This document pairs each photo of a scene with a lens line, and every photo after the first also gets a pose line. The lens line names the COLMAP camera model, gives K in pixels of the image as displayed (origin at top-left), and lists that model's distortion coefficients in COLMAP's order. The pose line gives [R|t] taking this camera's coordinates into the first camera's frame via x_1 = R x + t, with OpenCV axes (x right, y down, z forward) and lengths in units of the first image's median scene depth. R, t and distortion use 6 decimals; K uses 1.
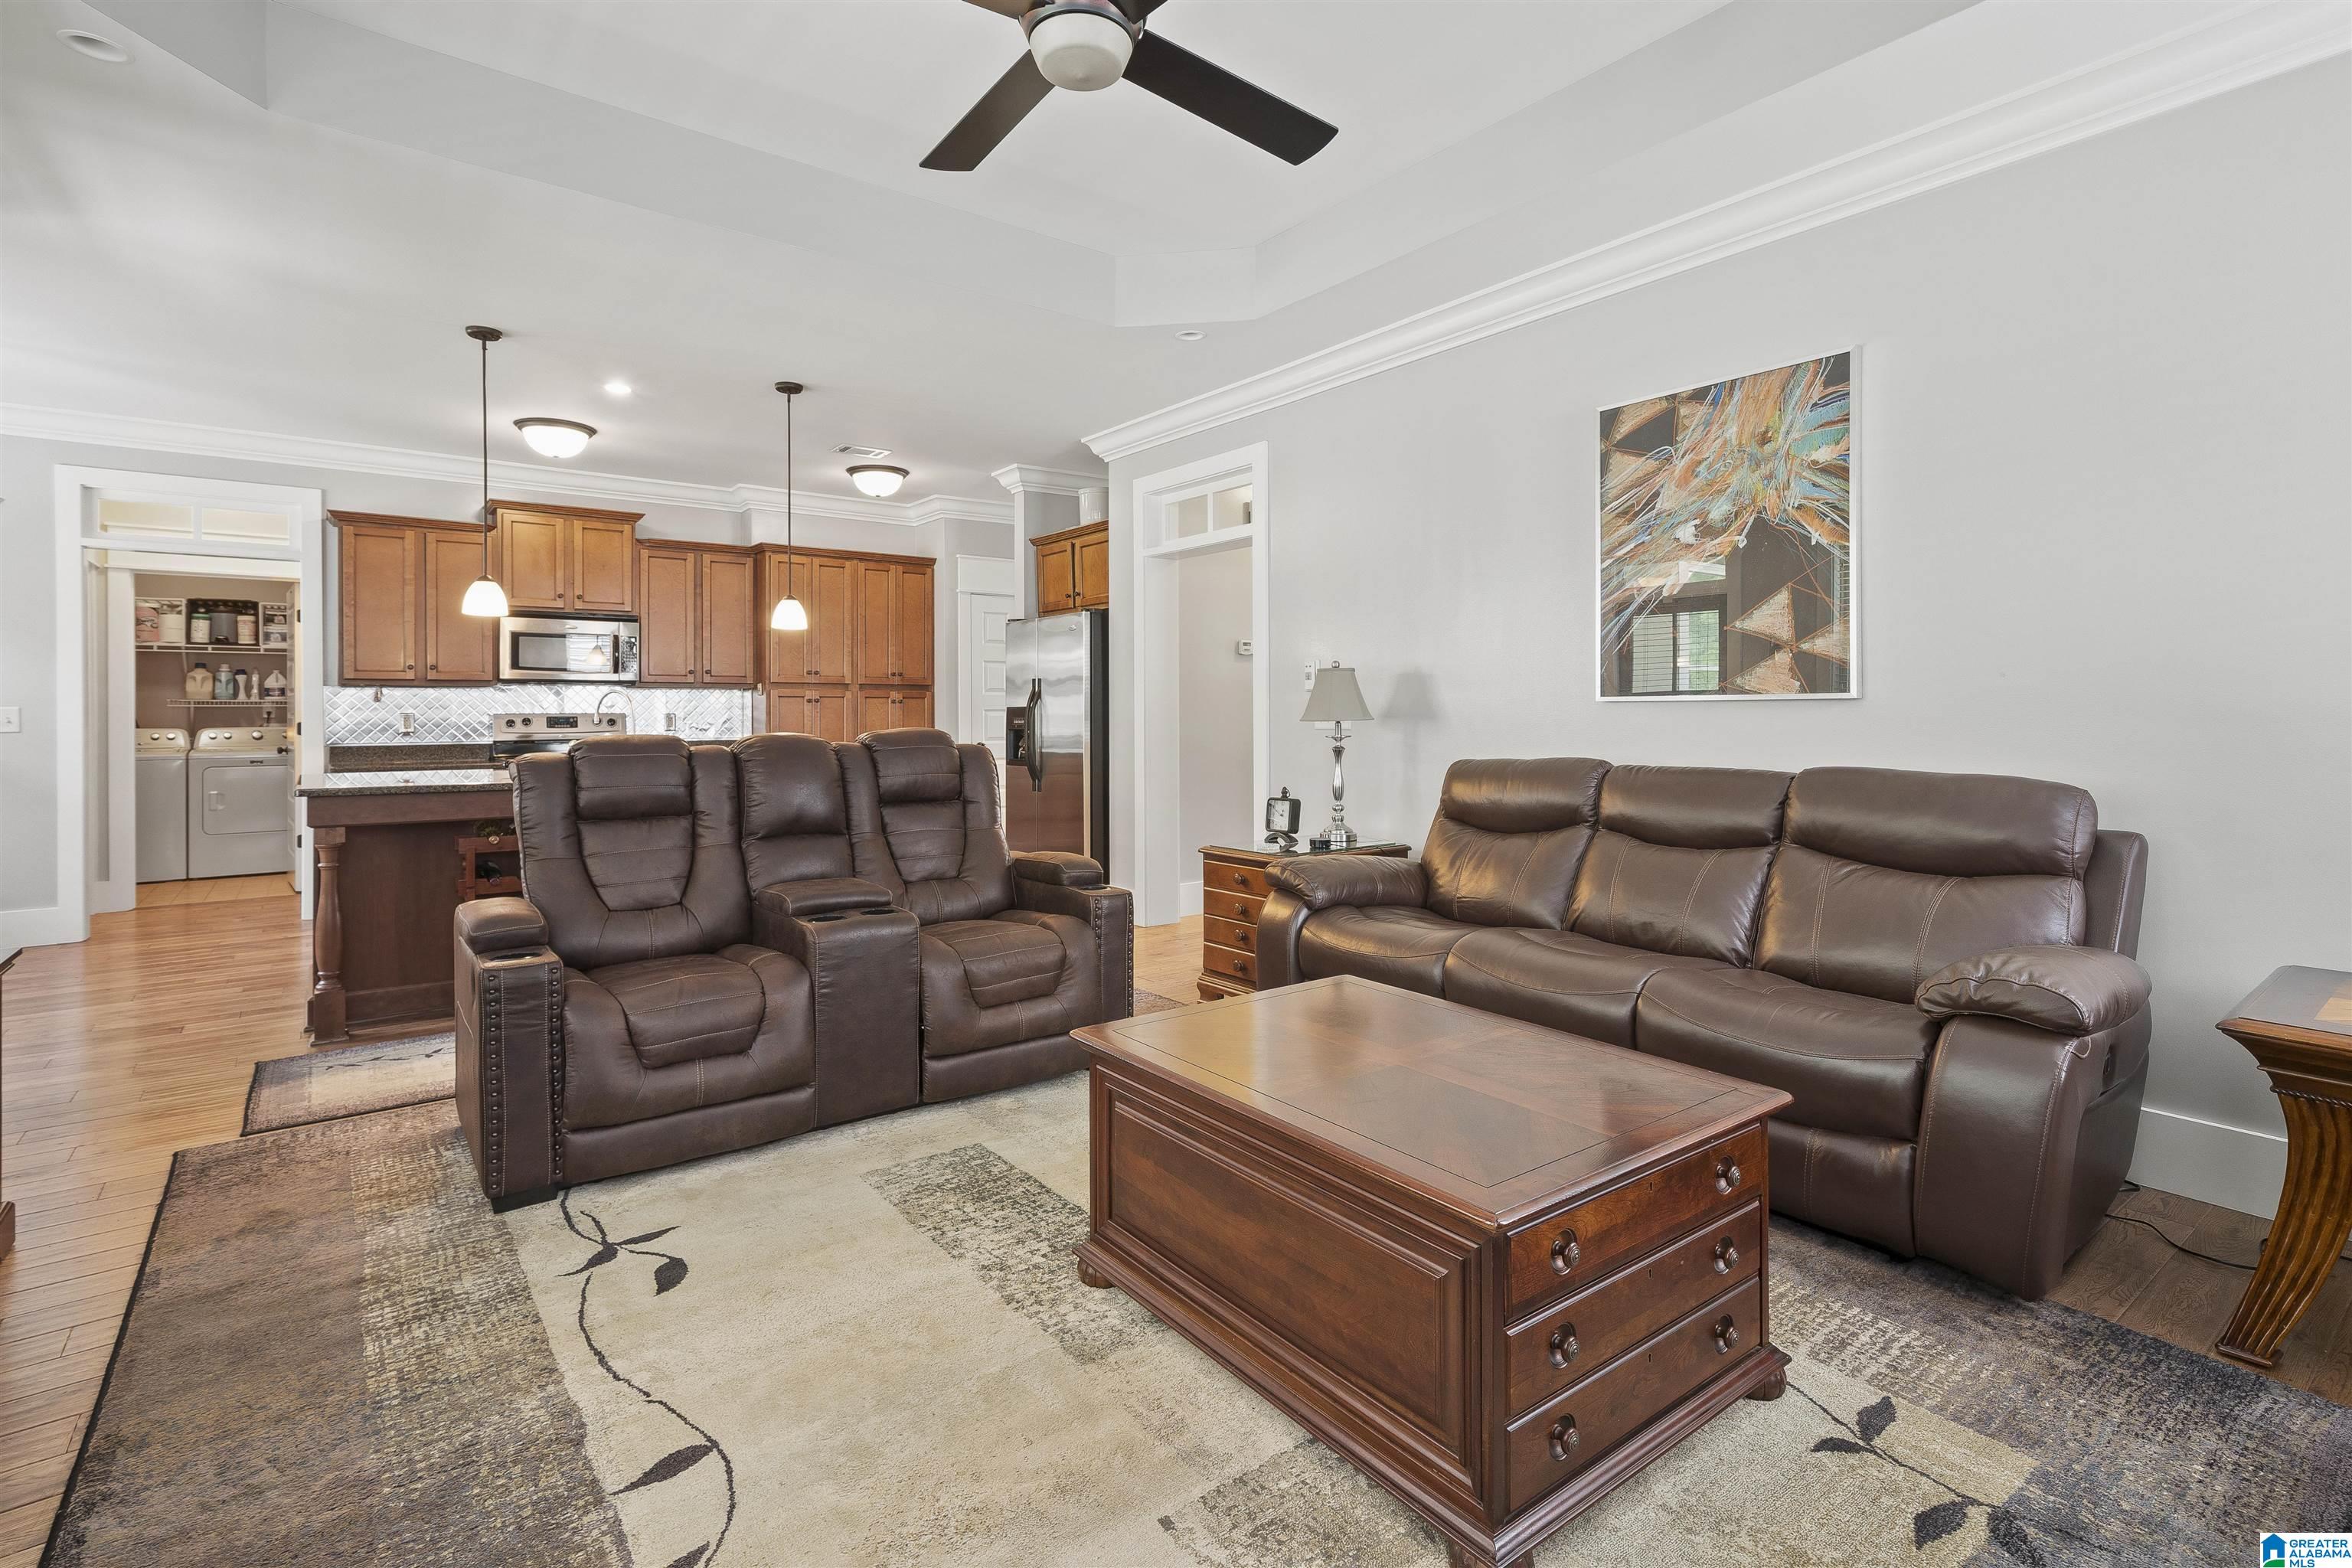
lens RADIAL K [[1128.4, 0, 1185.3], [0, 1128.4, 744.1], [0, 0, 1]] dist [0.001348, 0.000301]
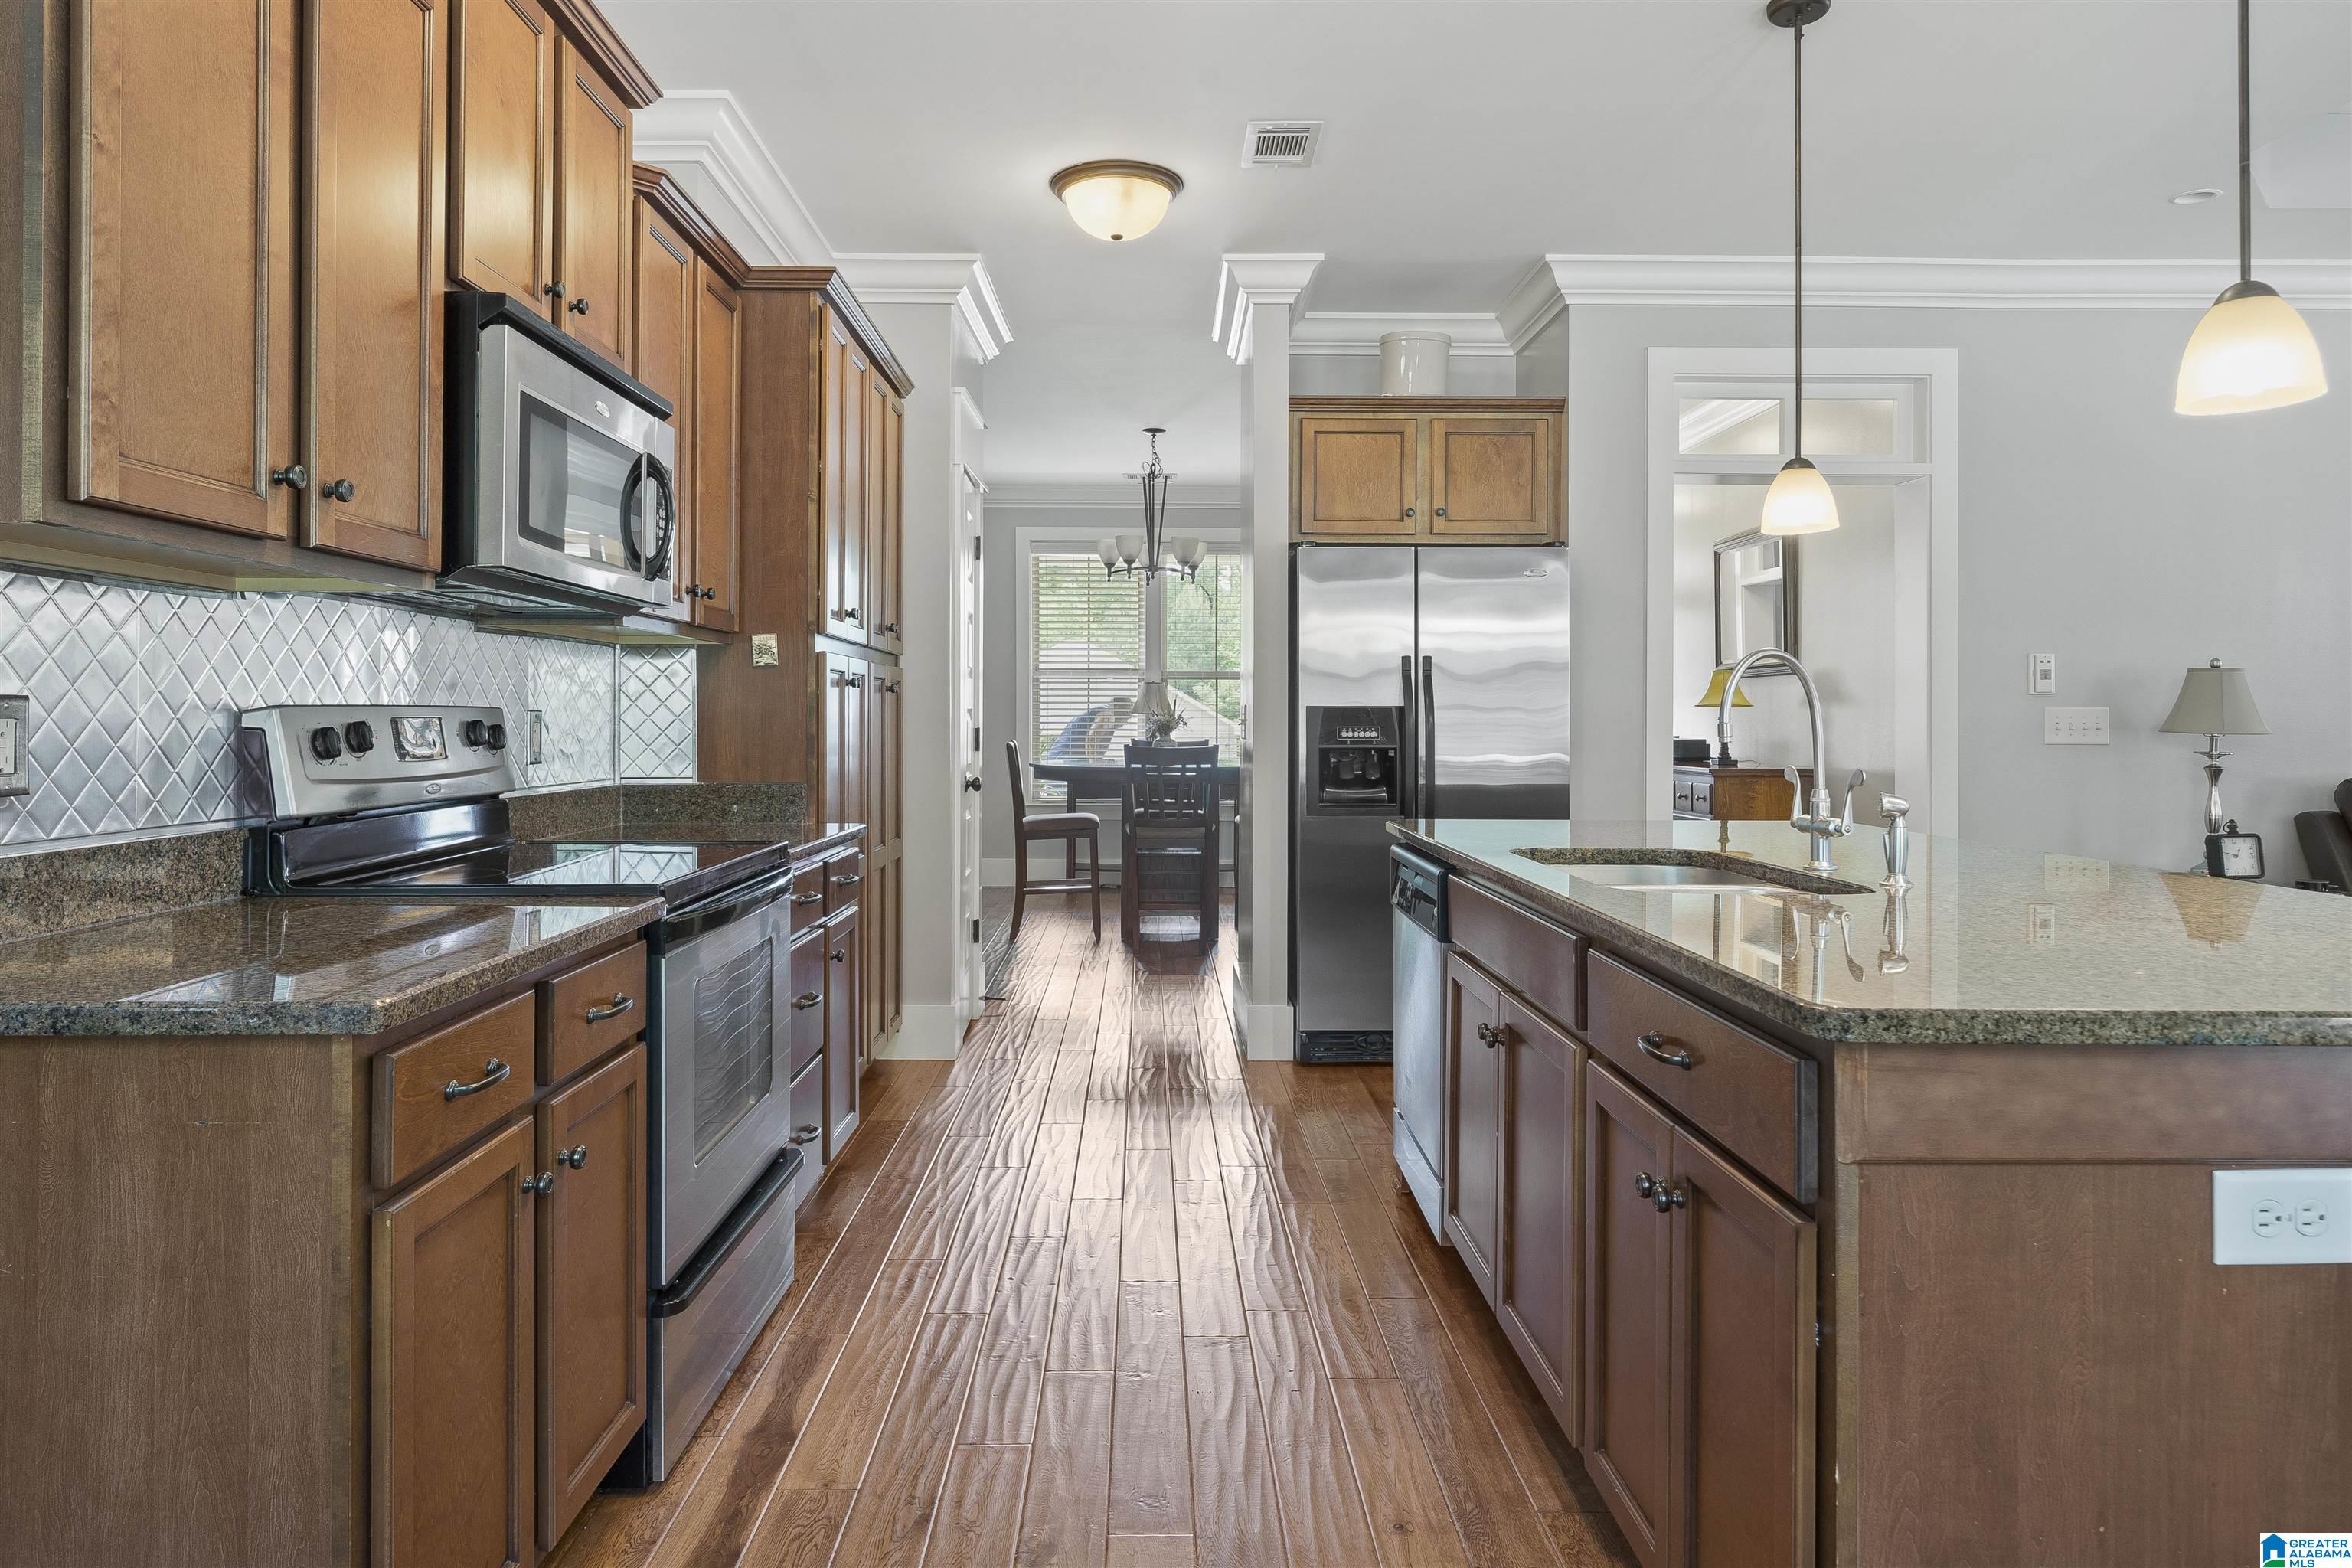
lens RADIAL K [[1414.8, 0, 1177.4], [0, 1414.8, 727.6], [0, 0, 1]] dist [-0.001761, -0.000608]
pose [[0.595965, 0.000907, 0.803010, -0.711353], [0.014665, 0.999820, -0.012012, -0.015291], [-0.802877, 0.018935, 0.595844, 0.641896]]
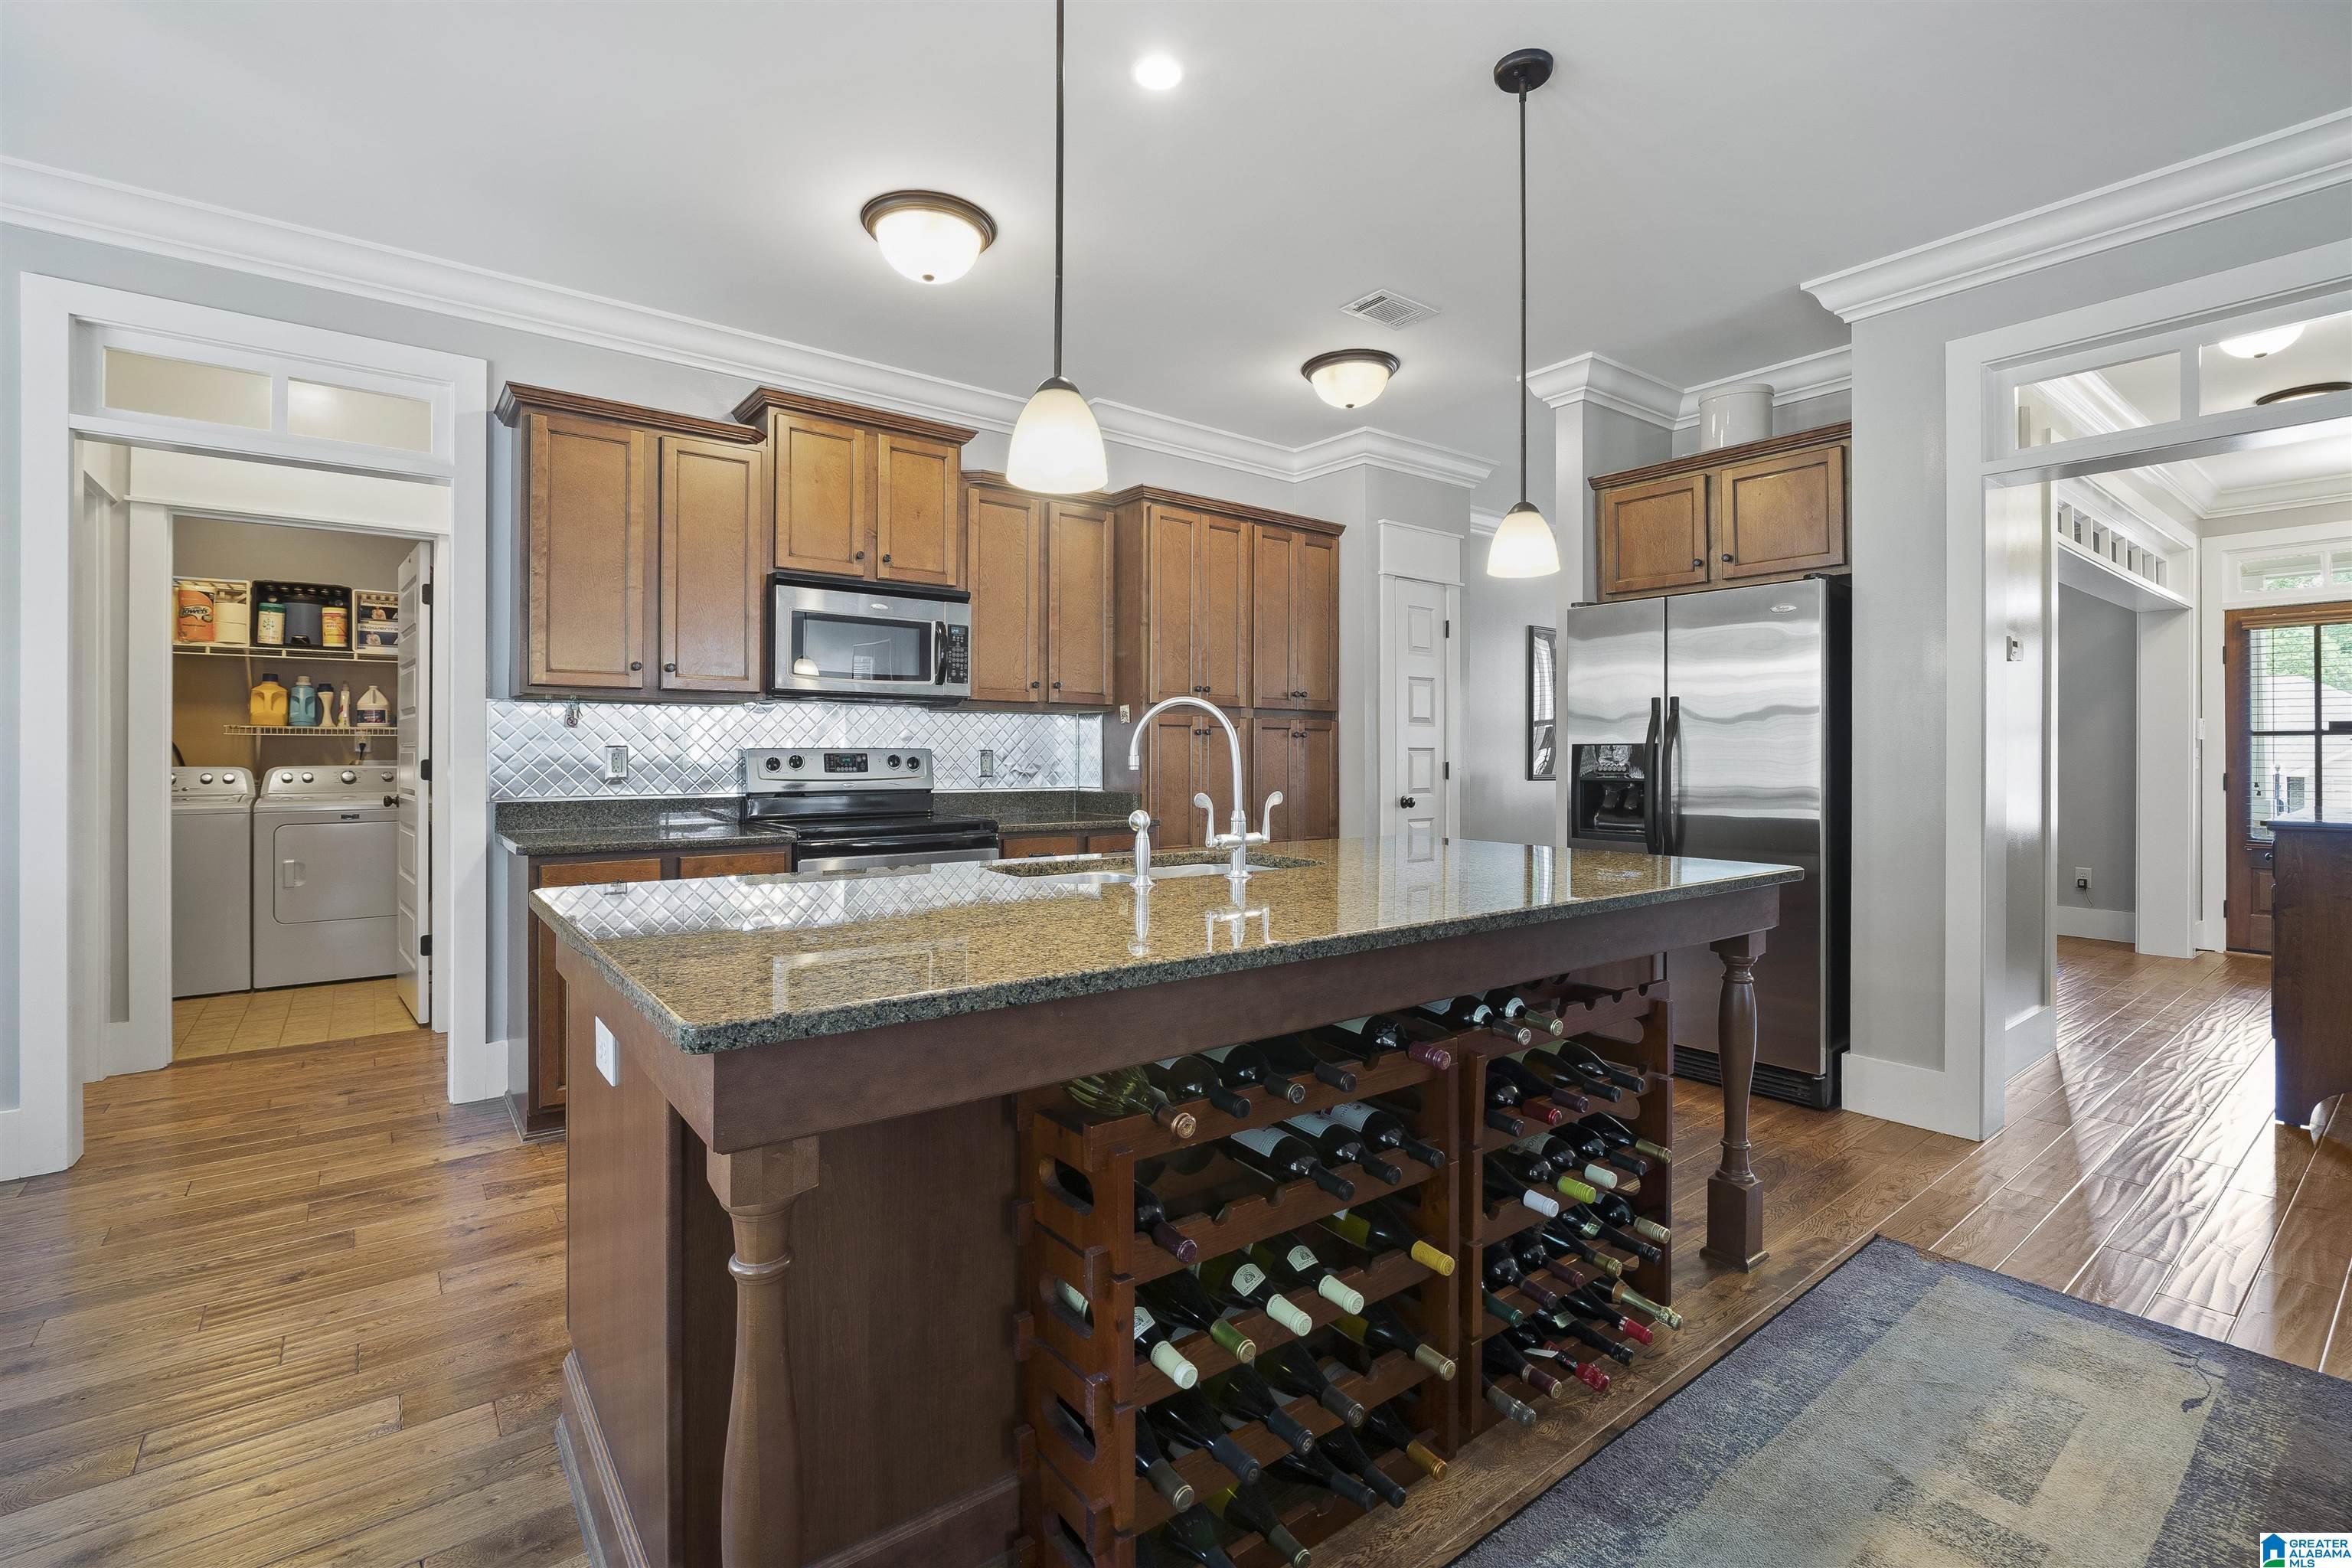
lens RADIAL K [[1055.5, 0, 1176.0], [0, 1055.5, 784.0], [0, 0, 1]] dist [-0.016186, -0.000434]
pose [[0.999956, 0.007164, 0.005993, -0.369743], [-0.007175, 0.999973, 0.001772, -0.009897], [-0.005980, -0.001815, 0.999980, 0.412979]]
